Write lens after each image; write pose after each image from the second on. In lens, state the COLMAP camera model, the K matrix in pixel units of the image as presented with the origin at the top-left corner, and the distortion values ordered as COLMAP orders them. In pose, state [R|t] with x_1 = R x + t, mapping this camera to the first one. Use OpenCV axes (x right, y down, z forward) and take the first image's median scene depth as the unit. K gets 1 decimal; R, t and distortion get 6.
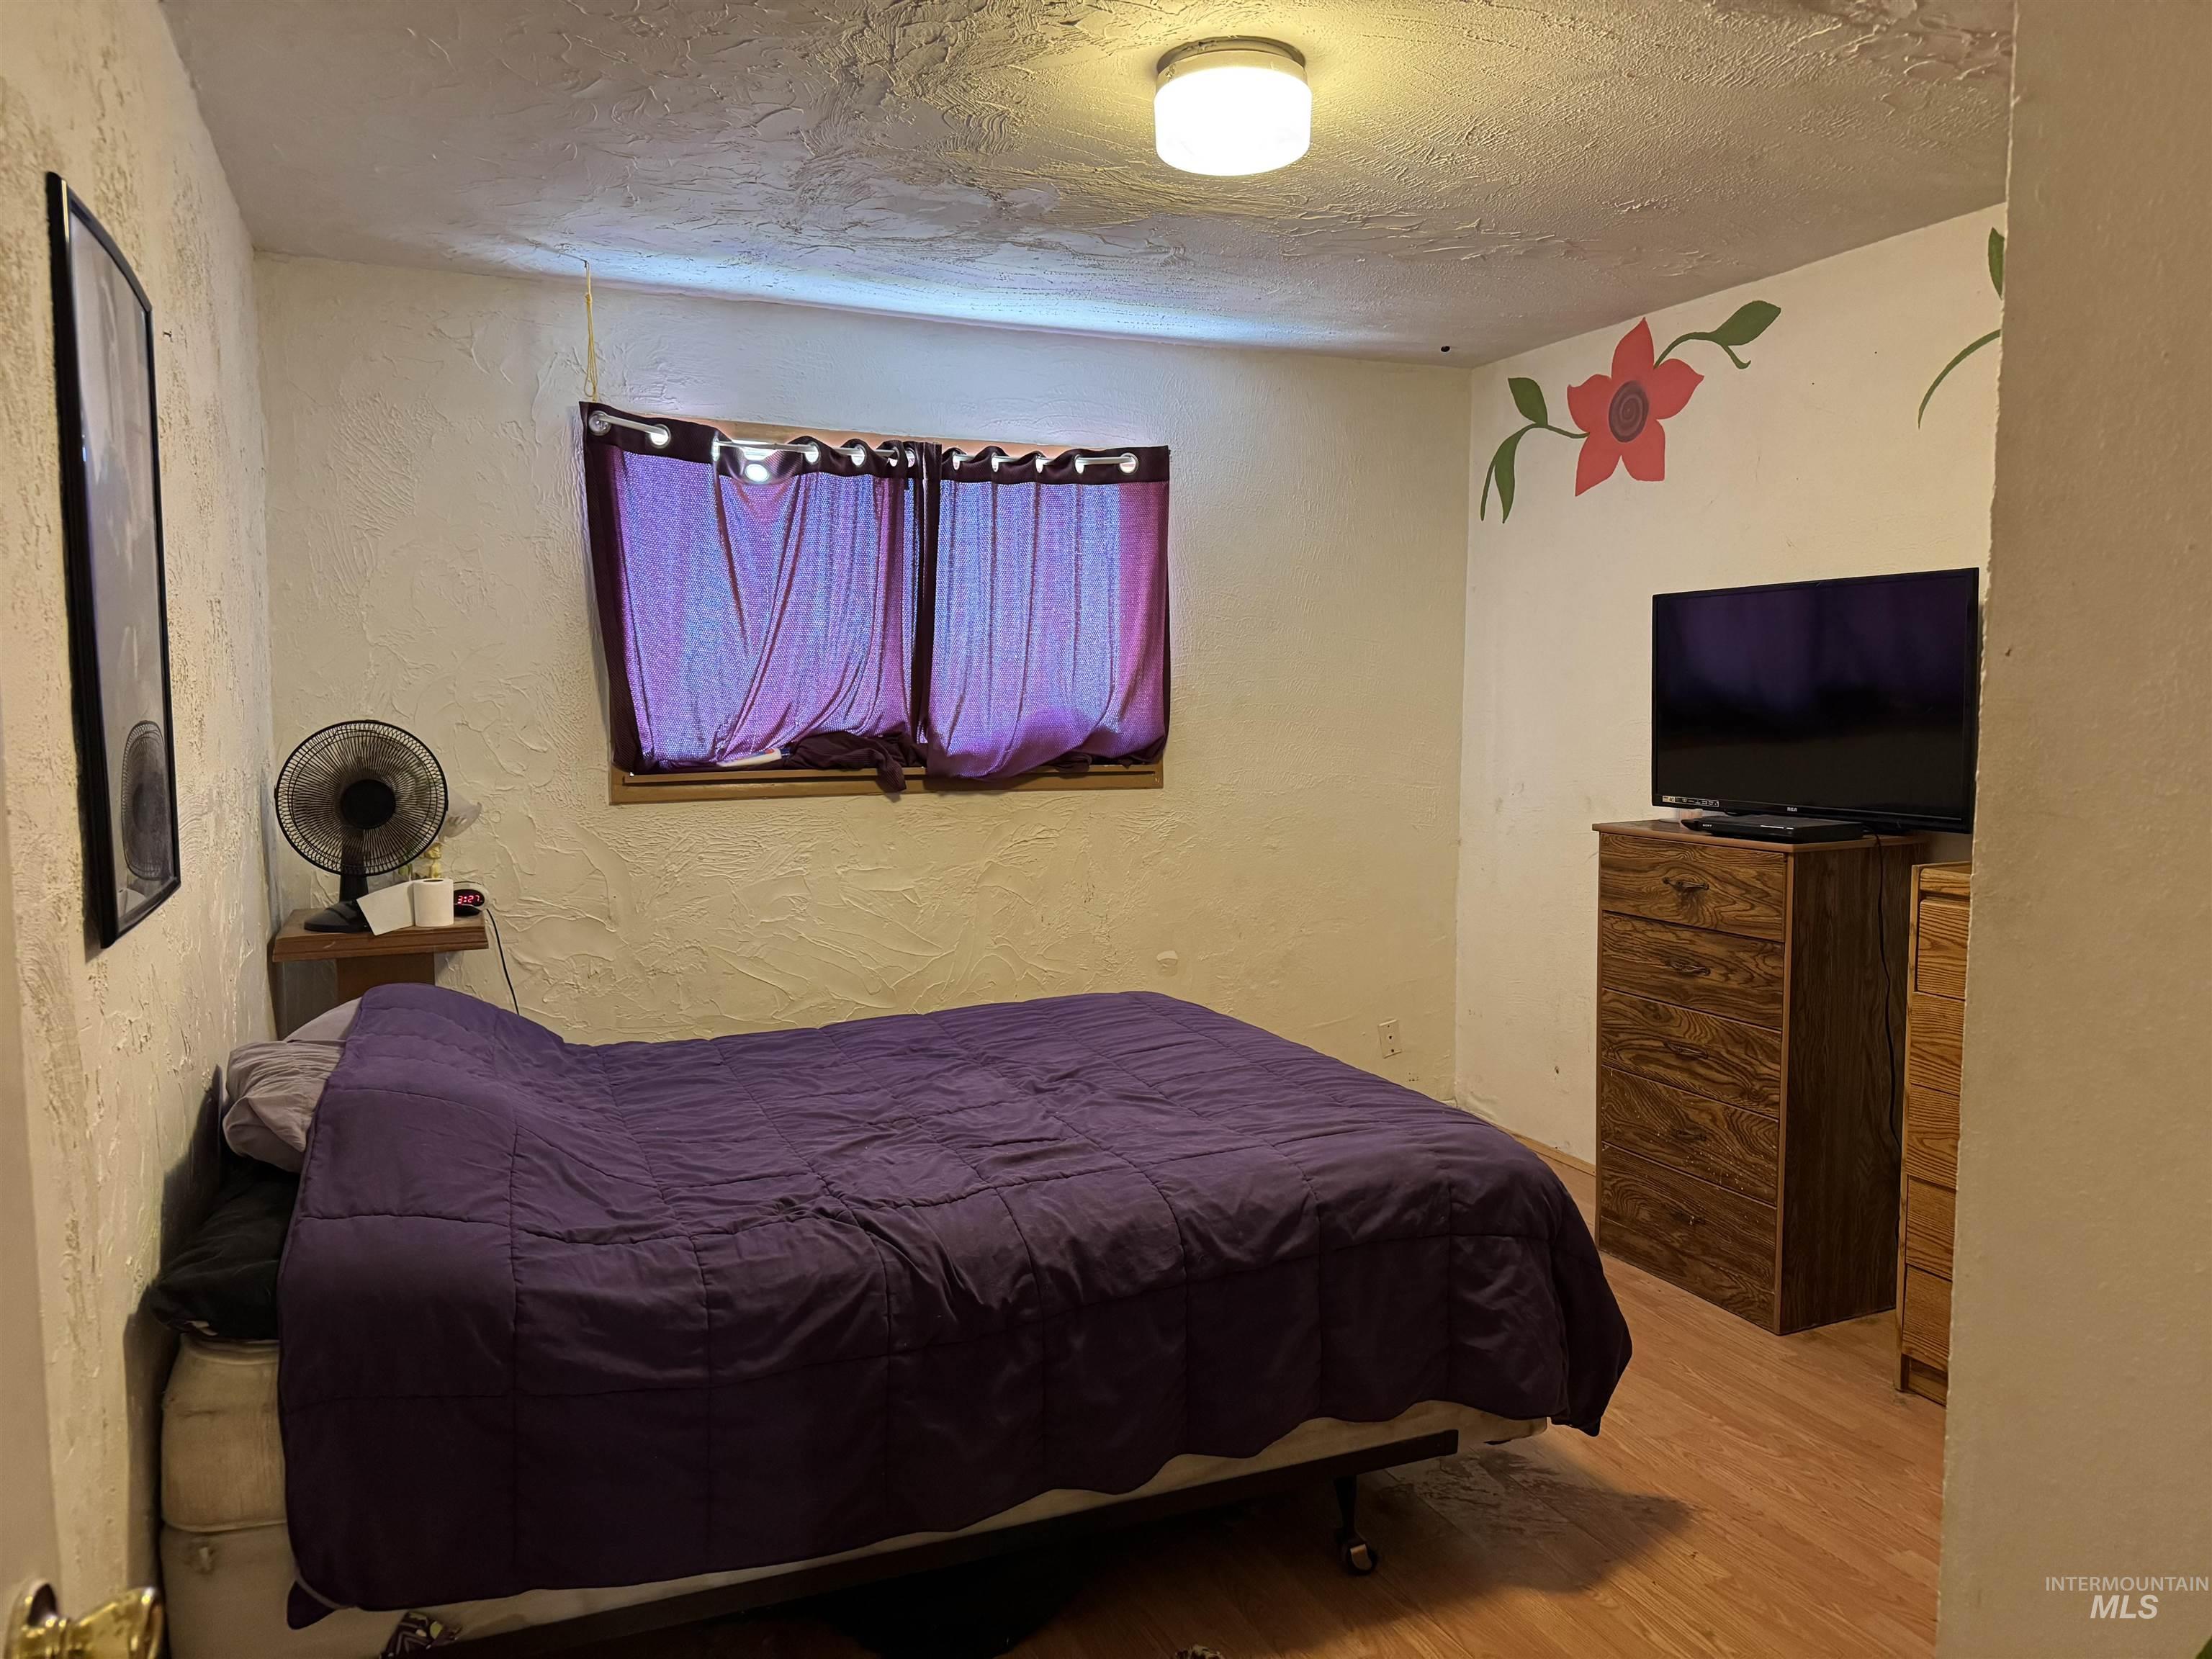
lens RADIAL K [[1540.8, 0, 1106.4], [0, 1540.8, 836.4], [0, 0, 1]] dist [0.059218, -0.021762]
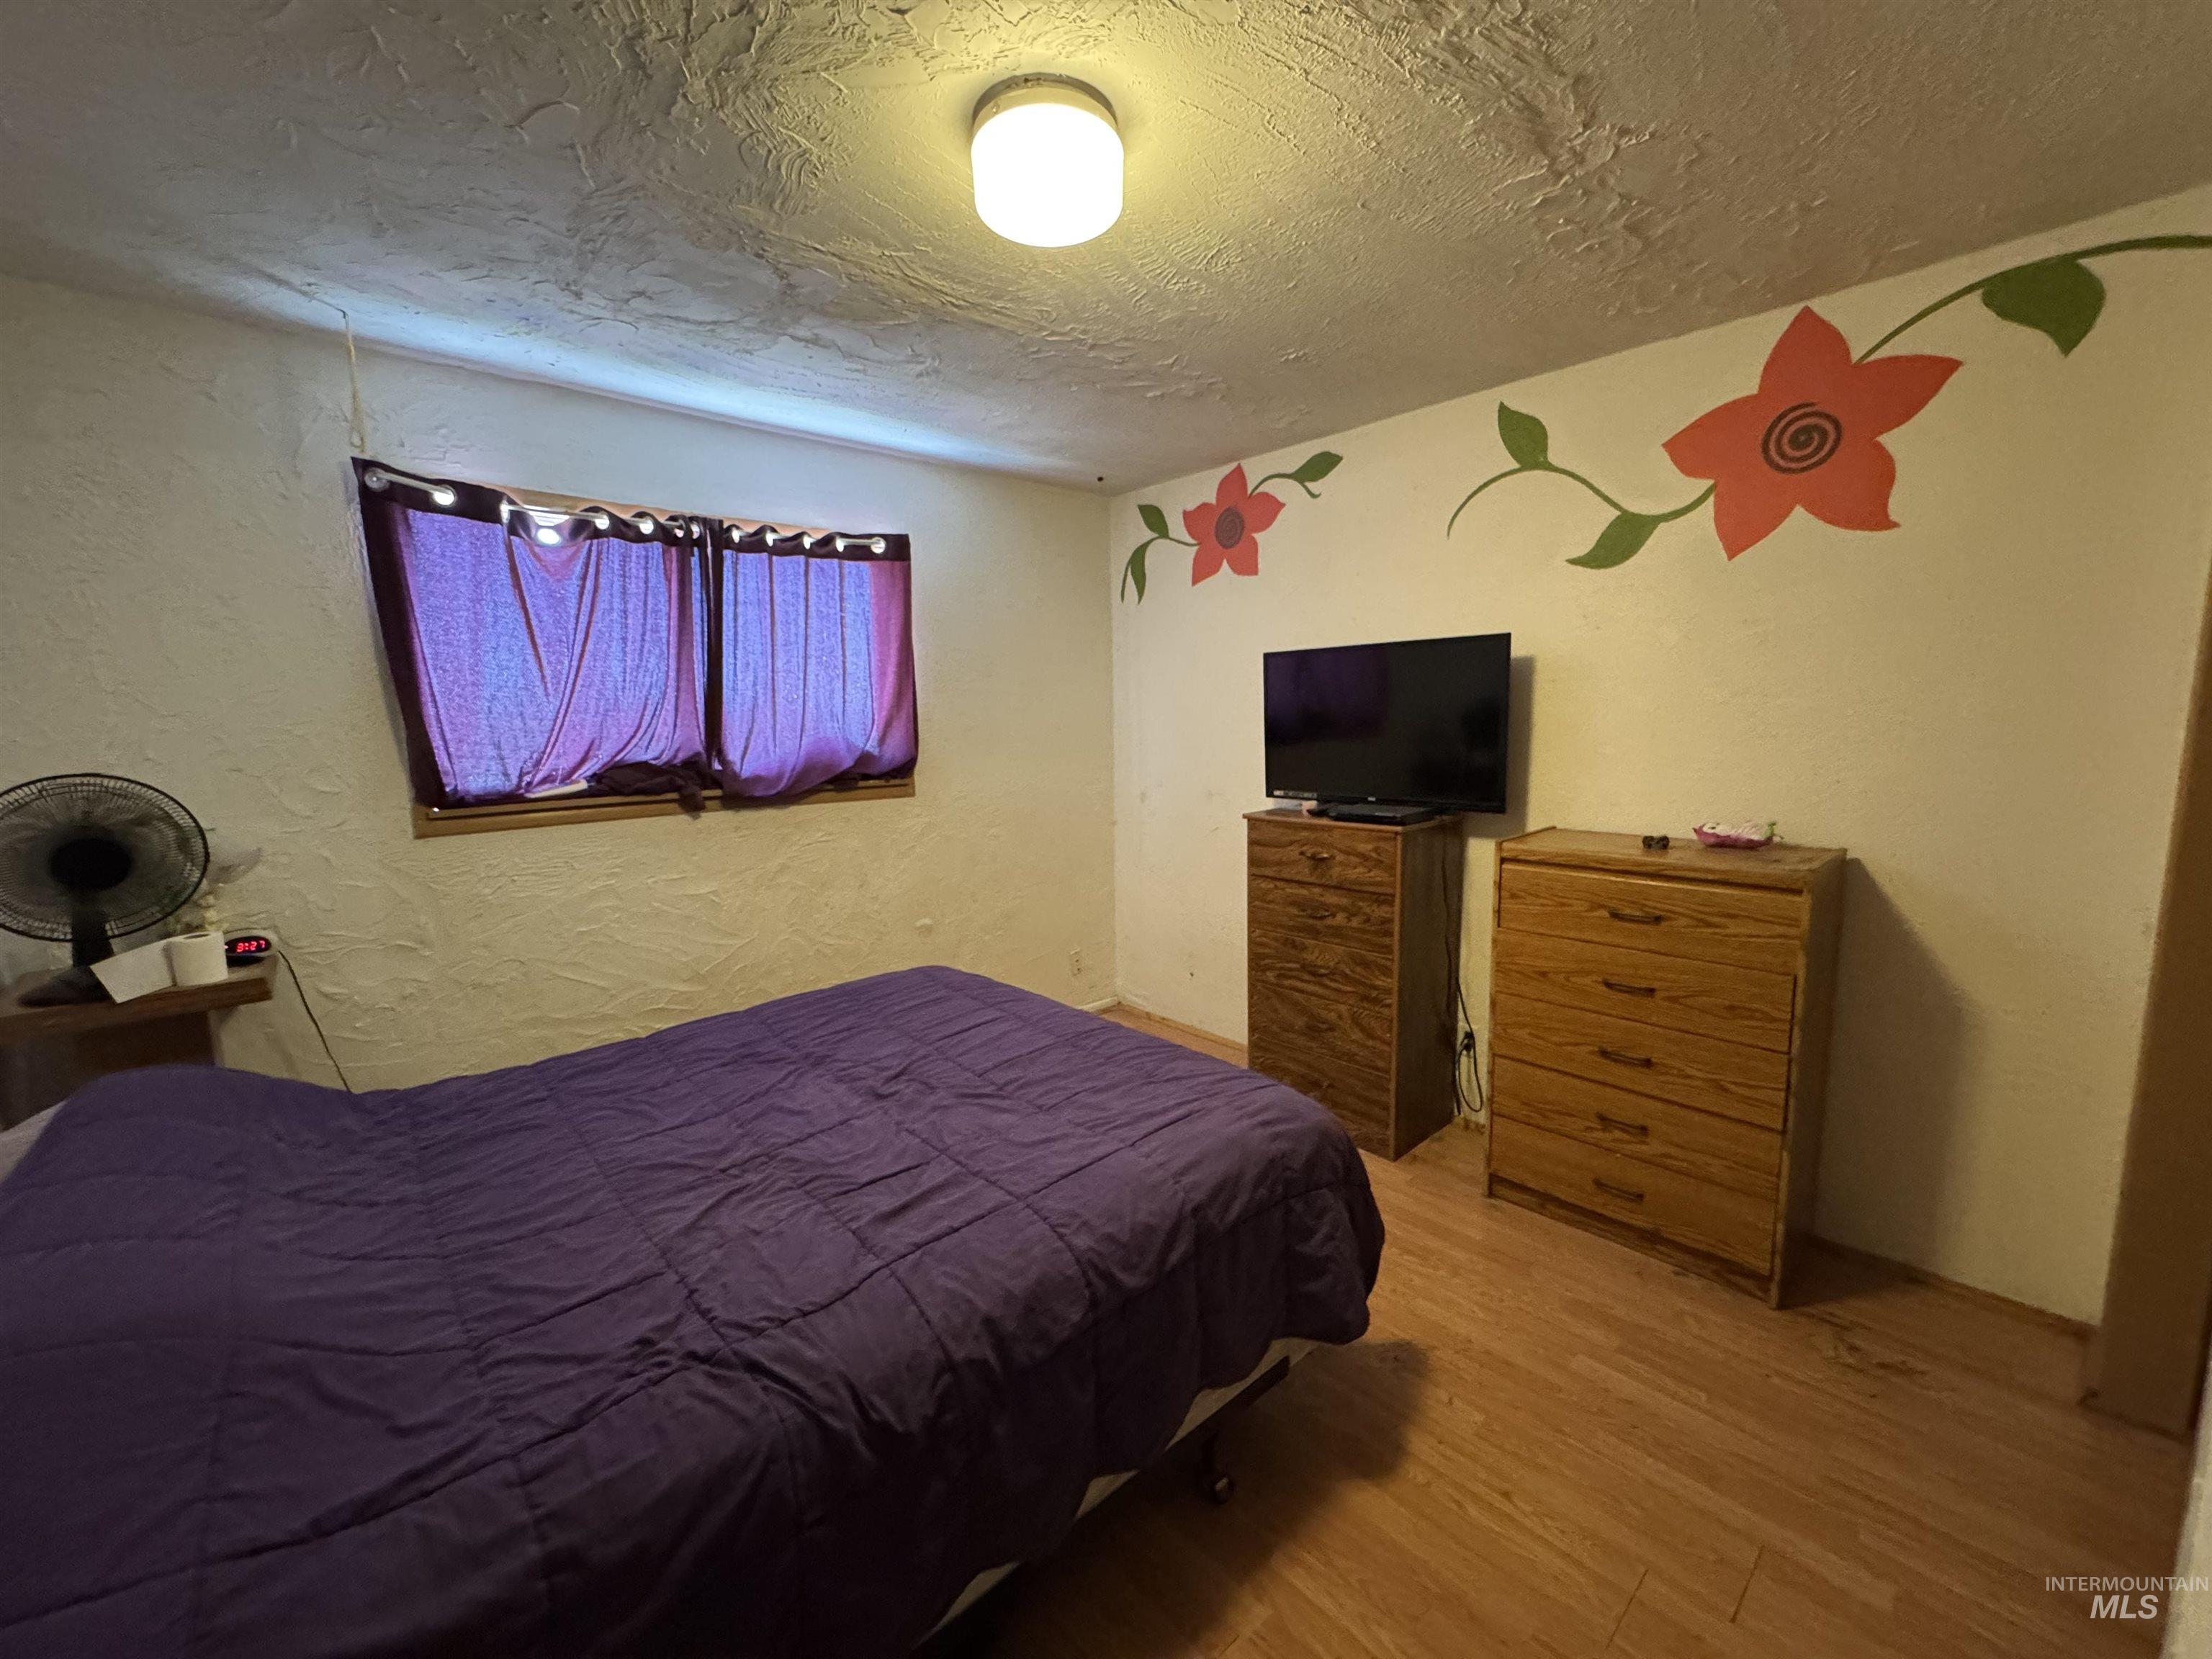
lens RADIAL K [[882.2, 0, 1104.0], [0, 882.2, 830.0], [0, 0, 1]] dist [-0.004997, 0.001433]
pose [[0.946331, -0.055156, 0.318458, -0.070373], [0.044672, 0.998195, 0.040138, -0.034982], [-0.320097, -0.023758, 0.947087, 0.312117]]
